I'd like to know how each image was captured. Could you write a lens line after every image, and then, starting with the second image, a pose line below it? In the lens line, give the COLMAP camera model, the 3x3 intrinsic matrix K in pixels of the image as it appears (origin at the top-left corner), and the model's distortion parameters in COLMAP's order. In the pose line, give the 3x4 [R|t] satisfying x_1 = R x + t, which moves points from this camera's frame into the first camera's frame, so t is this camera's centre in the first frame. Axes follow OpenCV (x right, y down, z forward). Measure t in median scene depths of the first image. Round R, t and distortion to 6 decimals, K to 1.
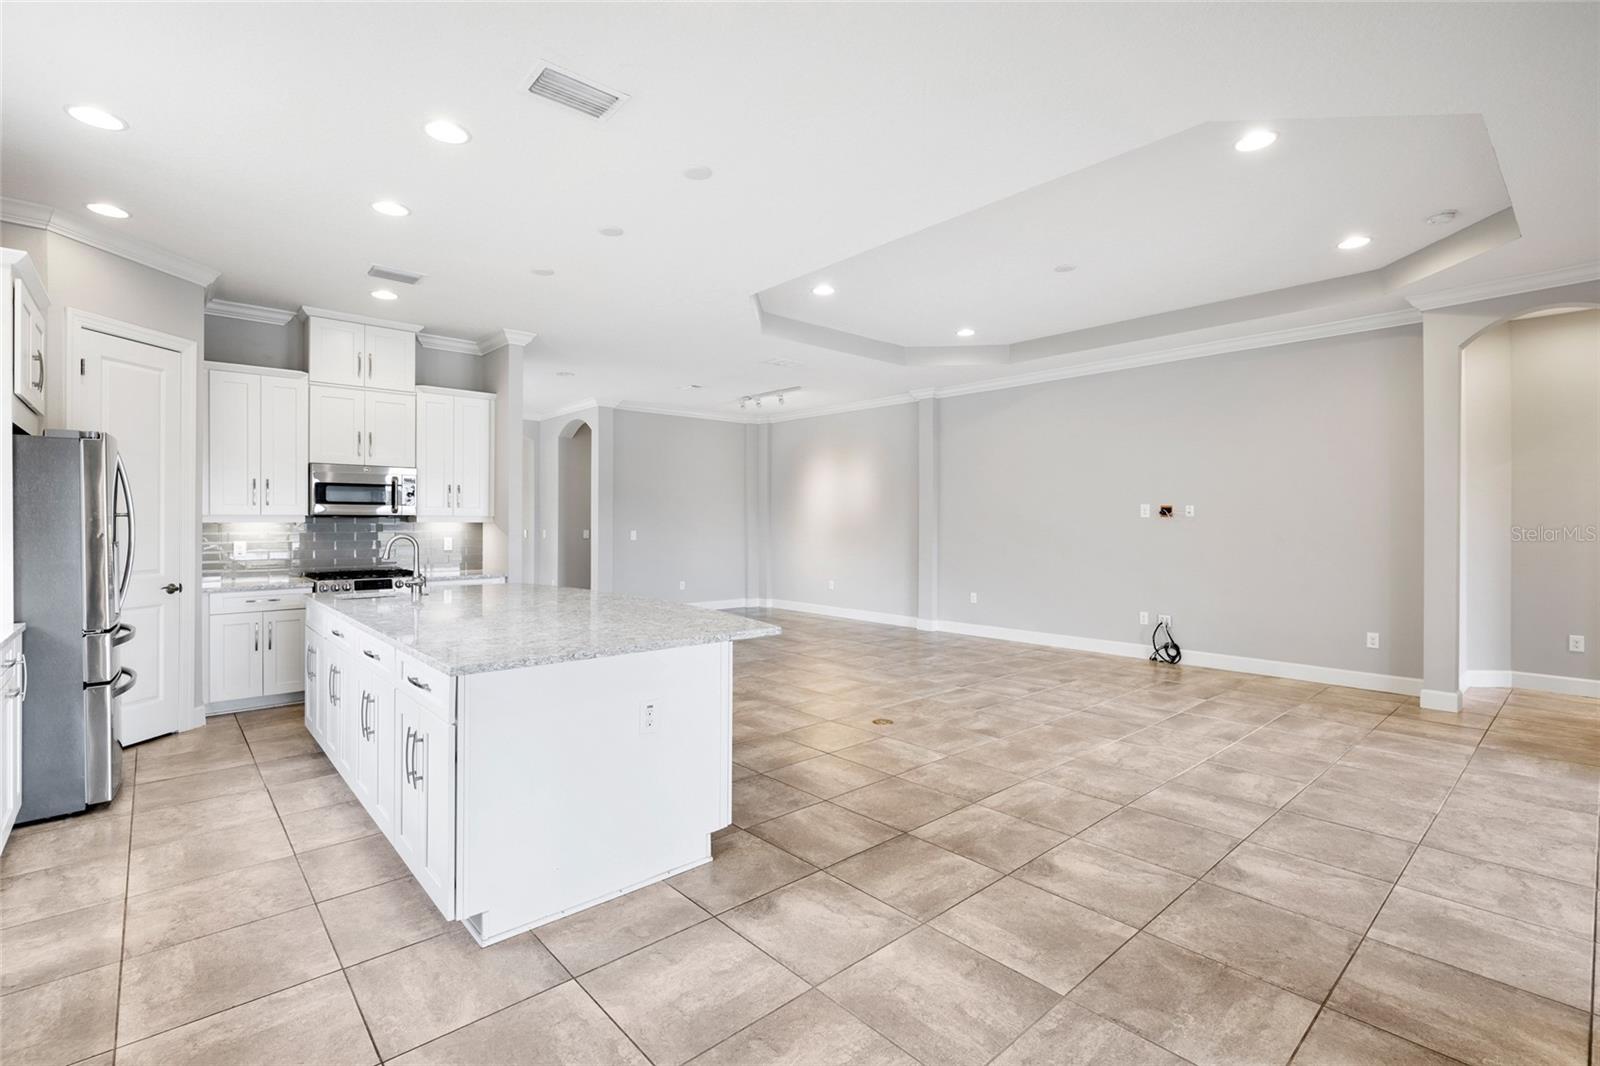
lens RADIAL K [[720.8, 0, 799.7], [0, 720.8, 523.2], [0, 0, 1]] dist [-0.008183, 0.002201]
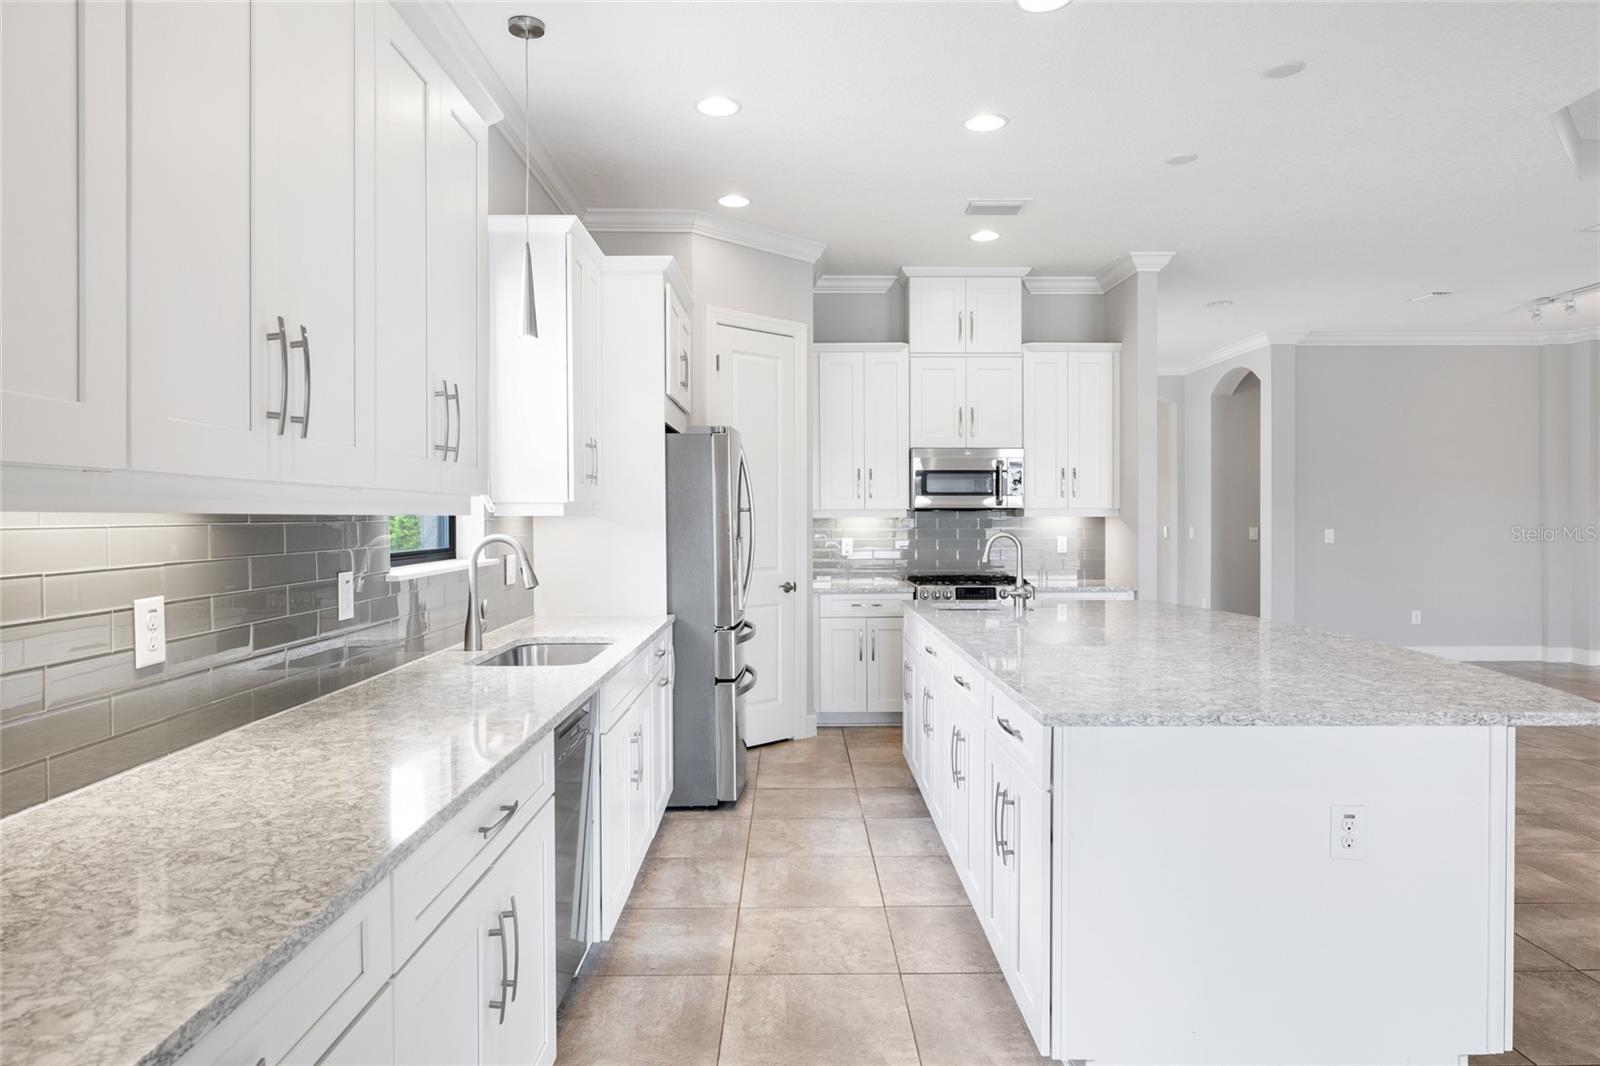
lens RADIAL K [[988.4, 0, 794.6], [0, 988.4, 518.2], [0, 0, 1]] dist [-0.003775, -0.000469]
pose [[0.749229, -0.001450, -0.662309, -0.001925], [0.001695, 0.999999, -0.000271, 0.000155], [0.662309, -0.000920, 0.749231, 0.022262]]
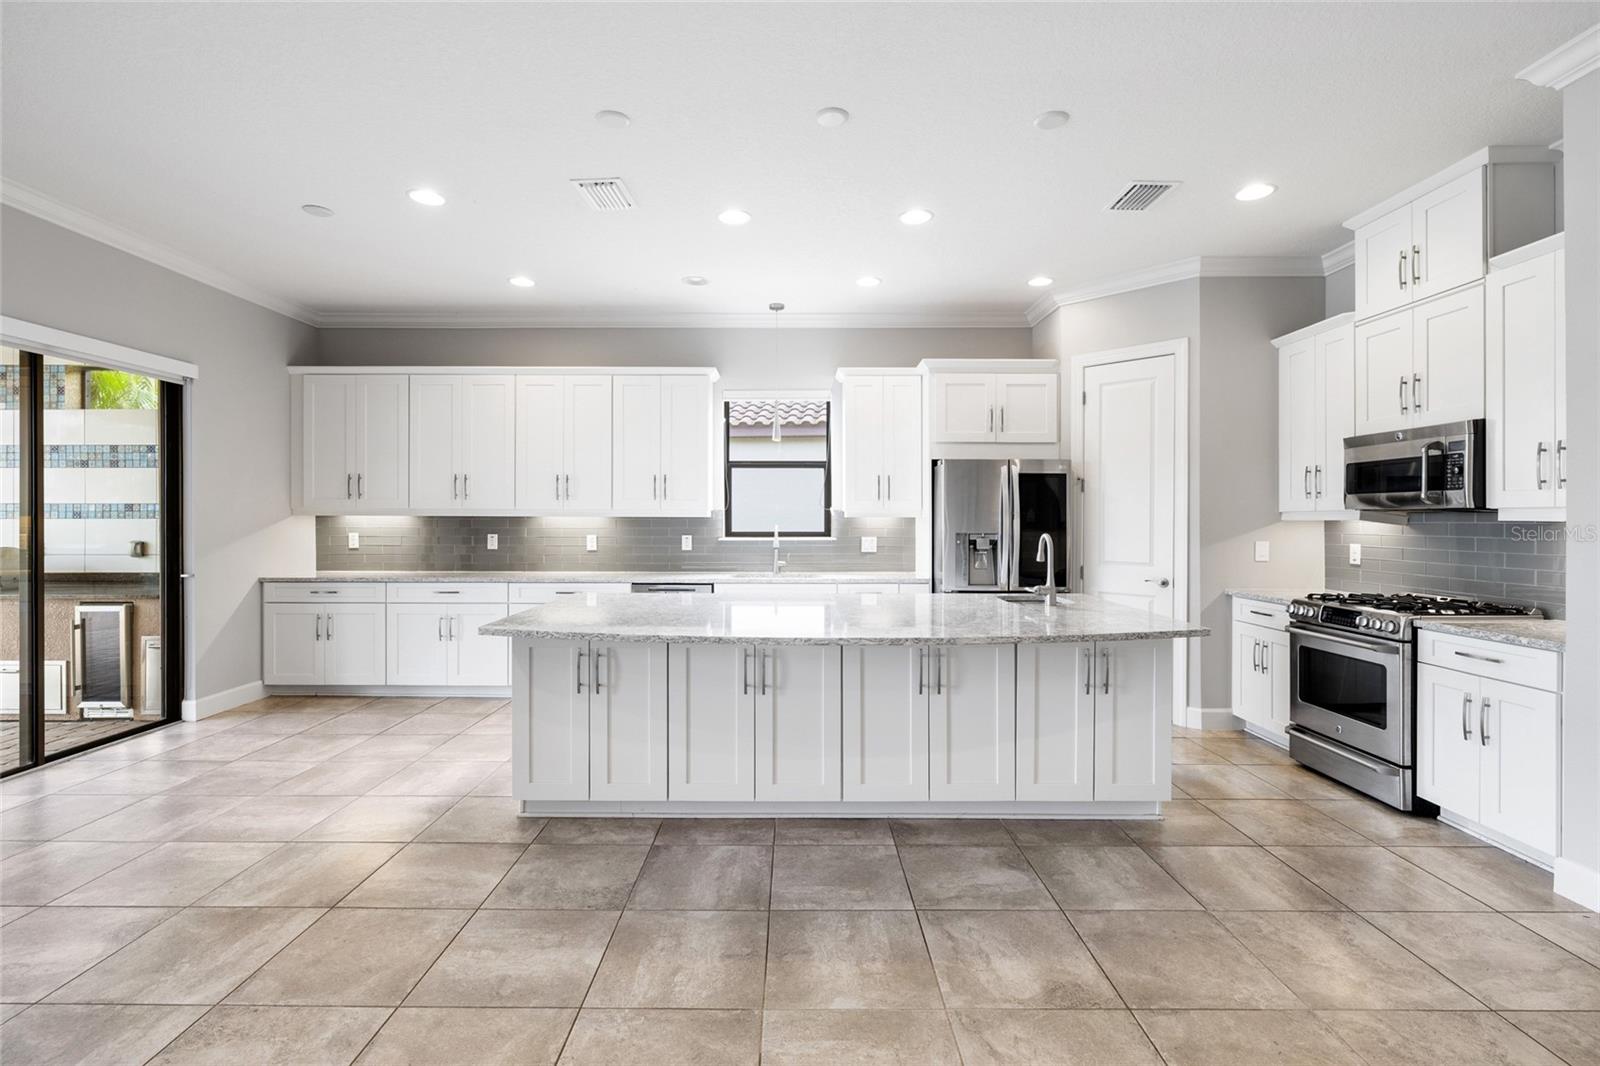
lens RADIAL K [[720.8, 0, 793.3], [0, 720.8, 528.9], [0, 0, 1]] dist [-0.008183, 0.002201]
pose [[-0.664309, 0.008842, -0.747406, 0.226351], [-0.004381, 0.999867, 0.015723, -0.000993], [0.747445, 0.013719, -0.664182, 1.082929]]
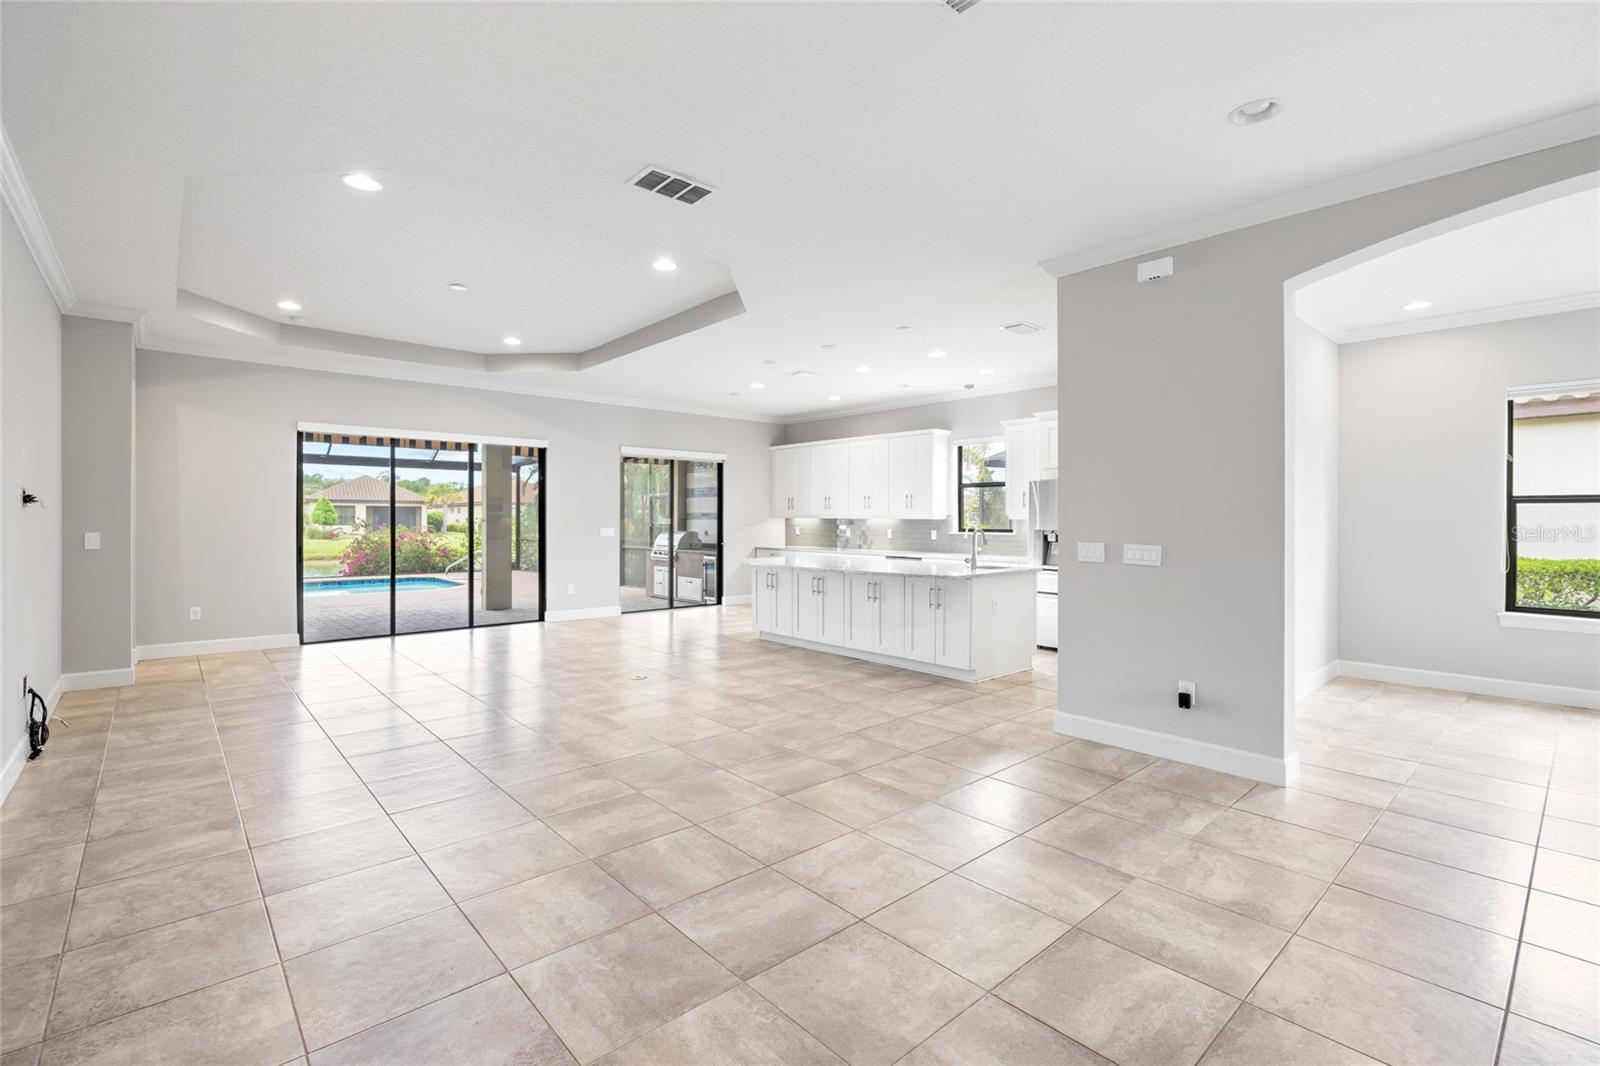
lens RADIAL K [[720.8, 0, 799.1], [0, 720.8, 523.3], [0, 0, 1]] dist [-0.008183, 0.002201]
pose [[-0.999984, -0.005162, -0.002289, -0.143061], [-0.005182, 0.999945, 0.009107, -0.004906], [0.002242, 0.009119, -0.999956, 2.007471]]
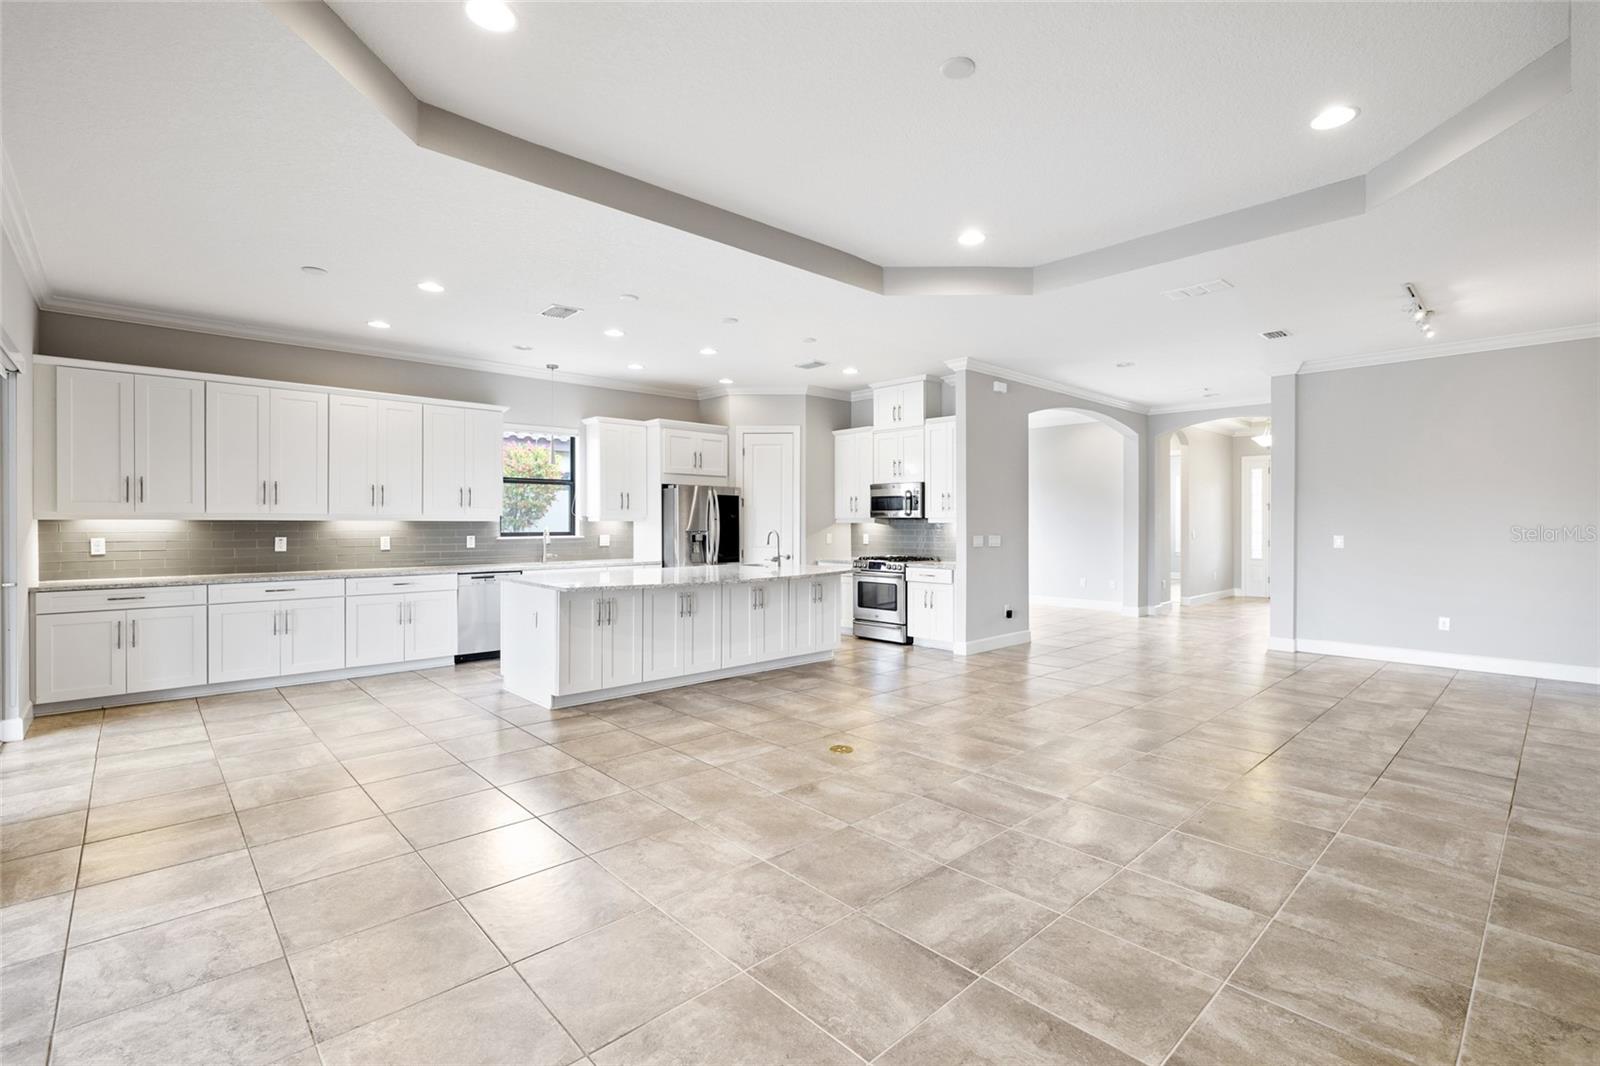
lens RADIAL K [[720.8, 0, 801.1], [0, 720.8, 526.1], [0, 0, 1]] dist [-0.008183, 0.002201]
pose [[0.024184, 0.004712, -0.999696, 0.883011], [-0.003795, 0.999982, 0.004621, -0.000248], [0.999700, 0.003682, 0.024201, 0.827607]]
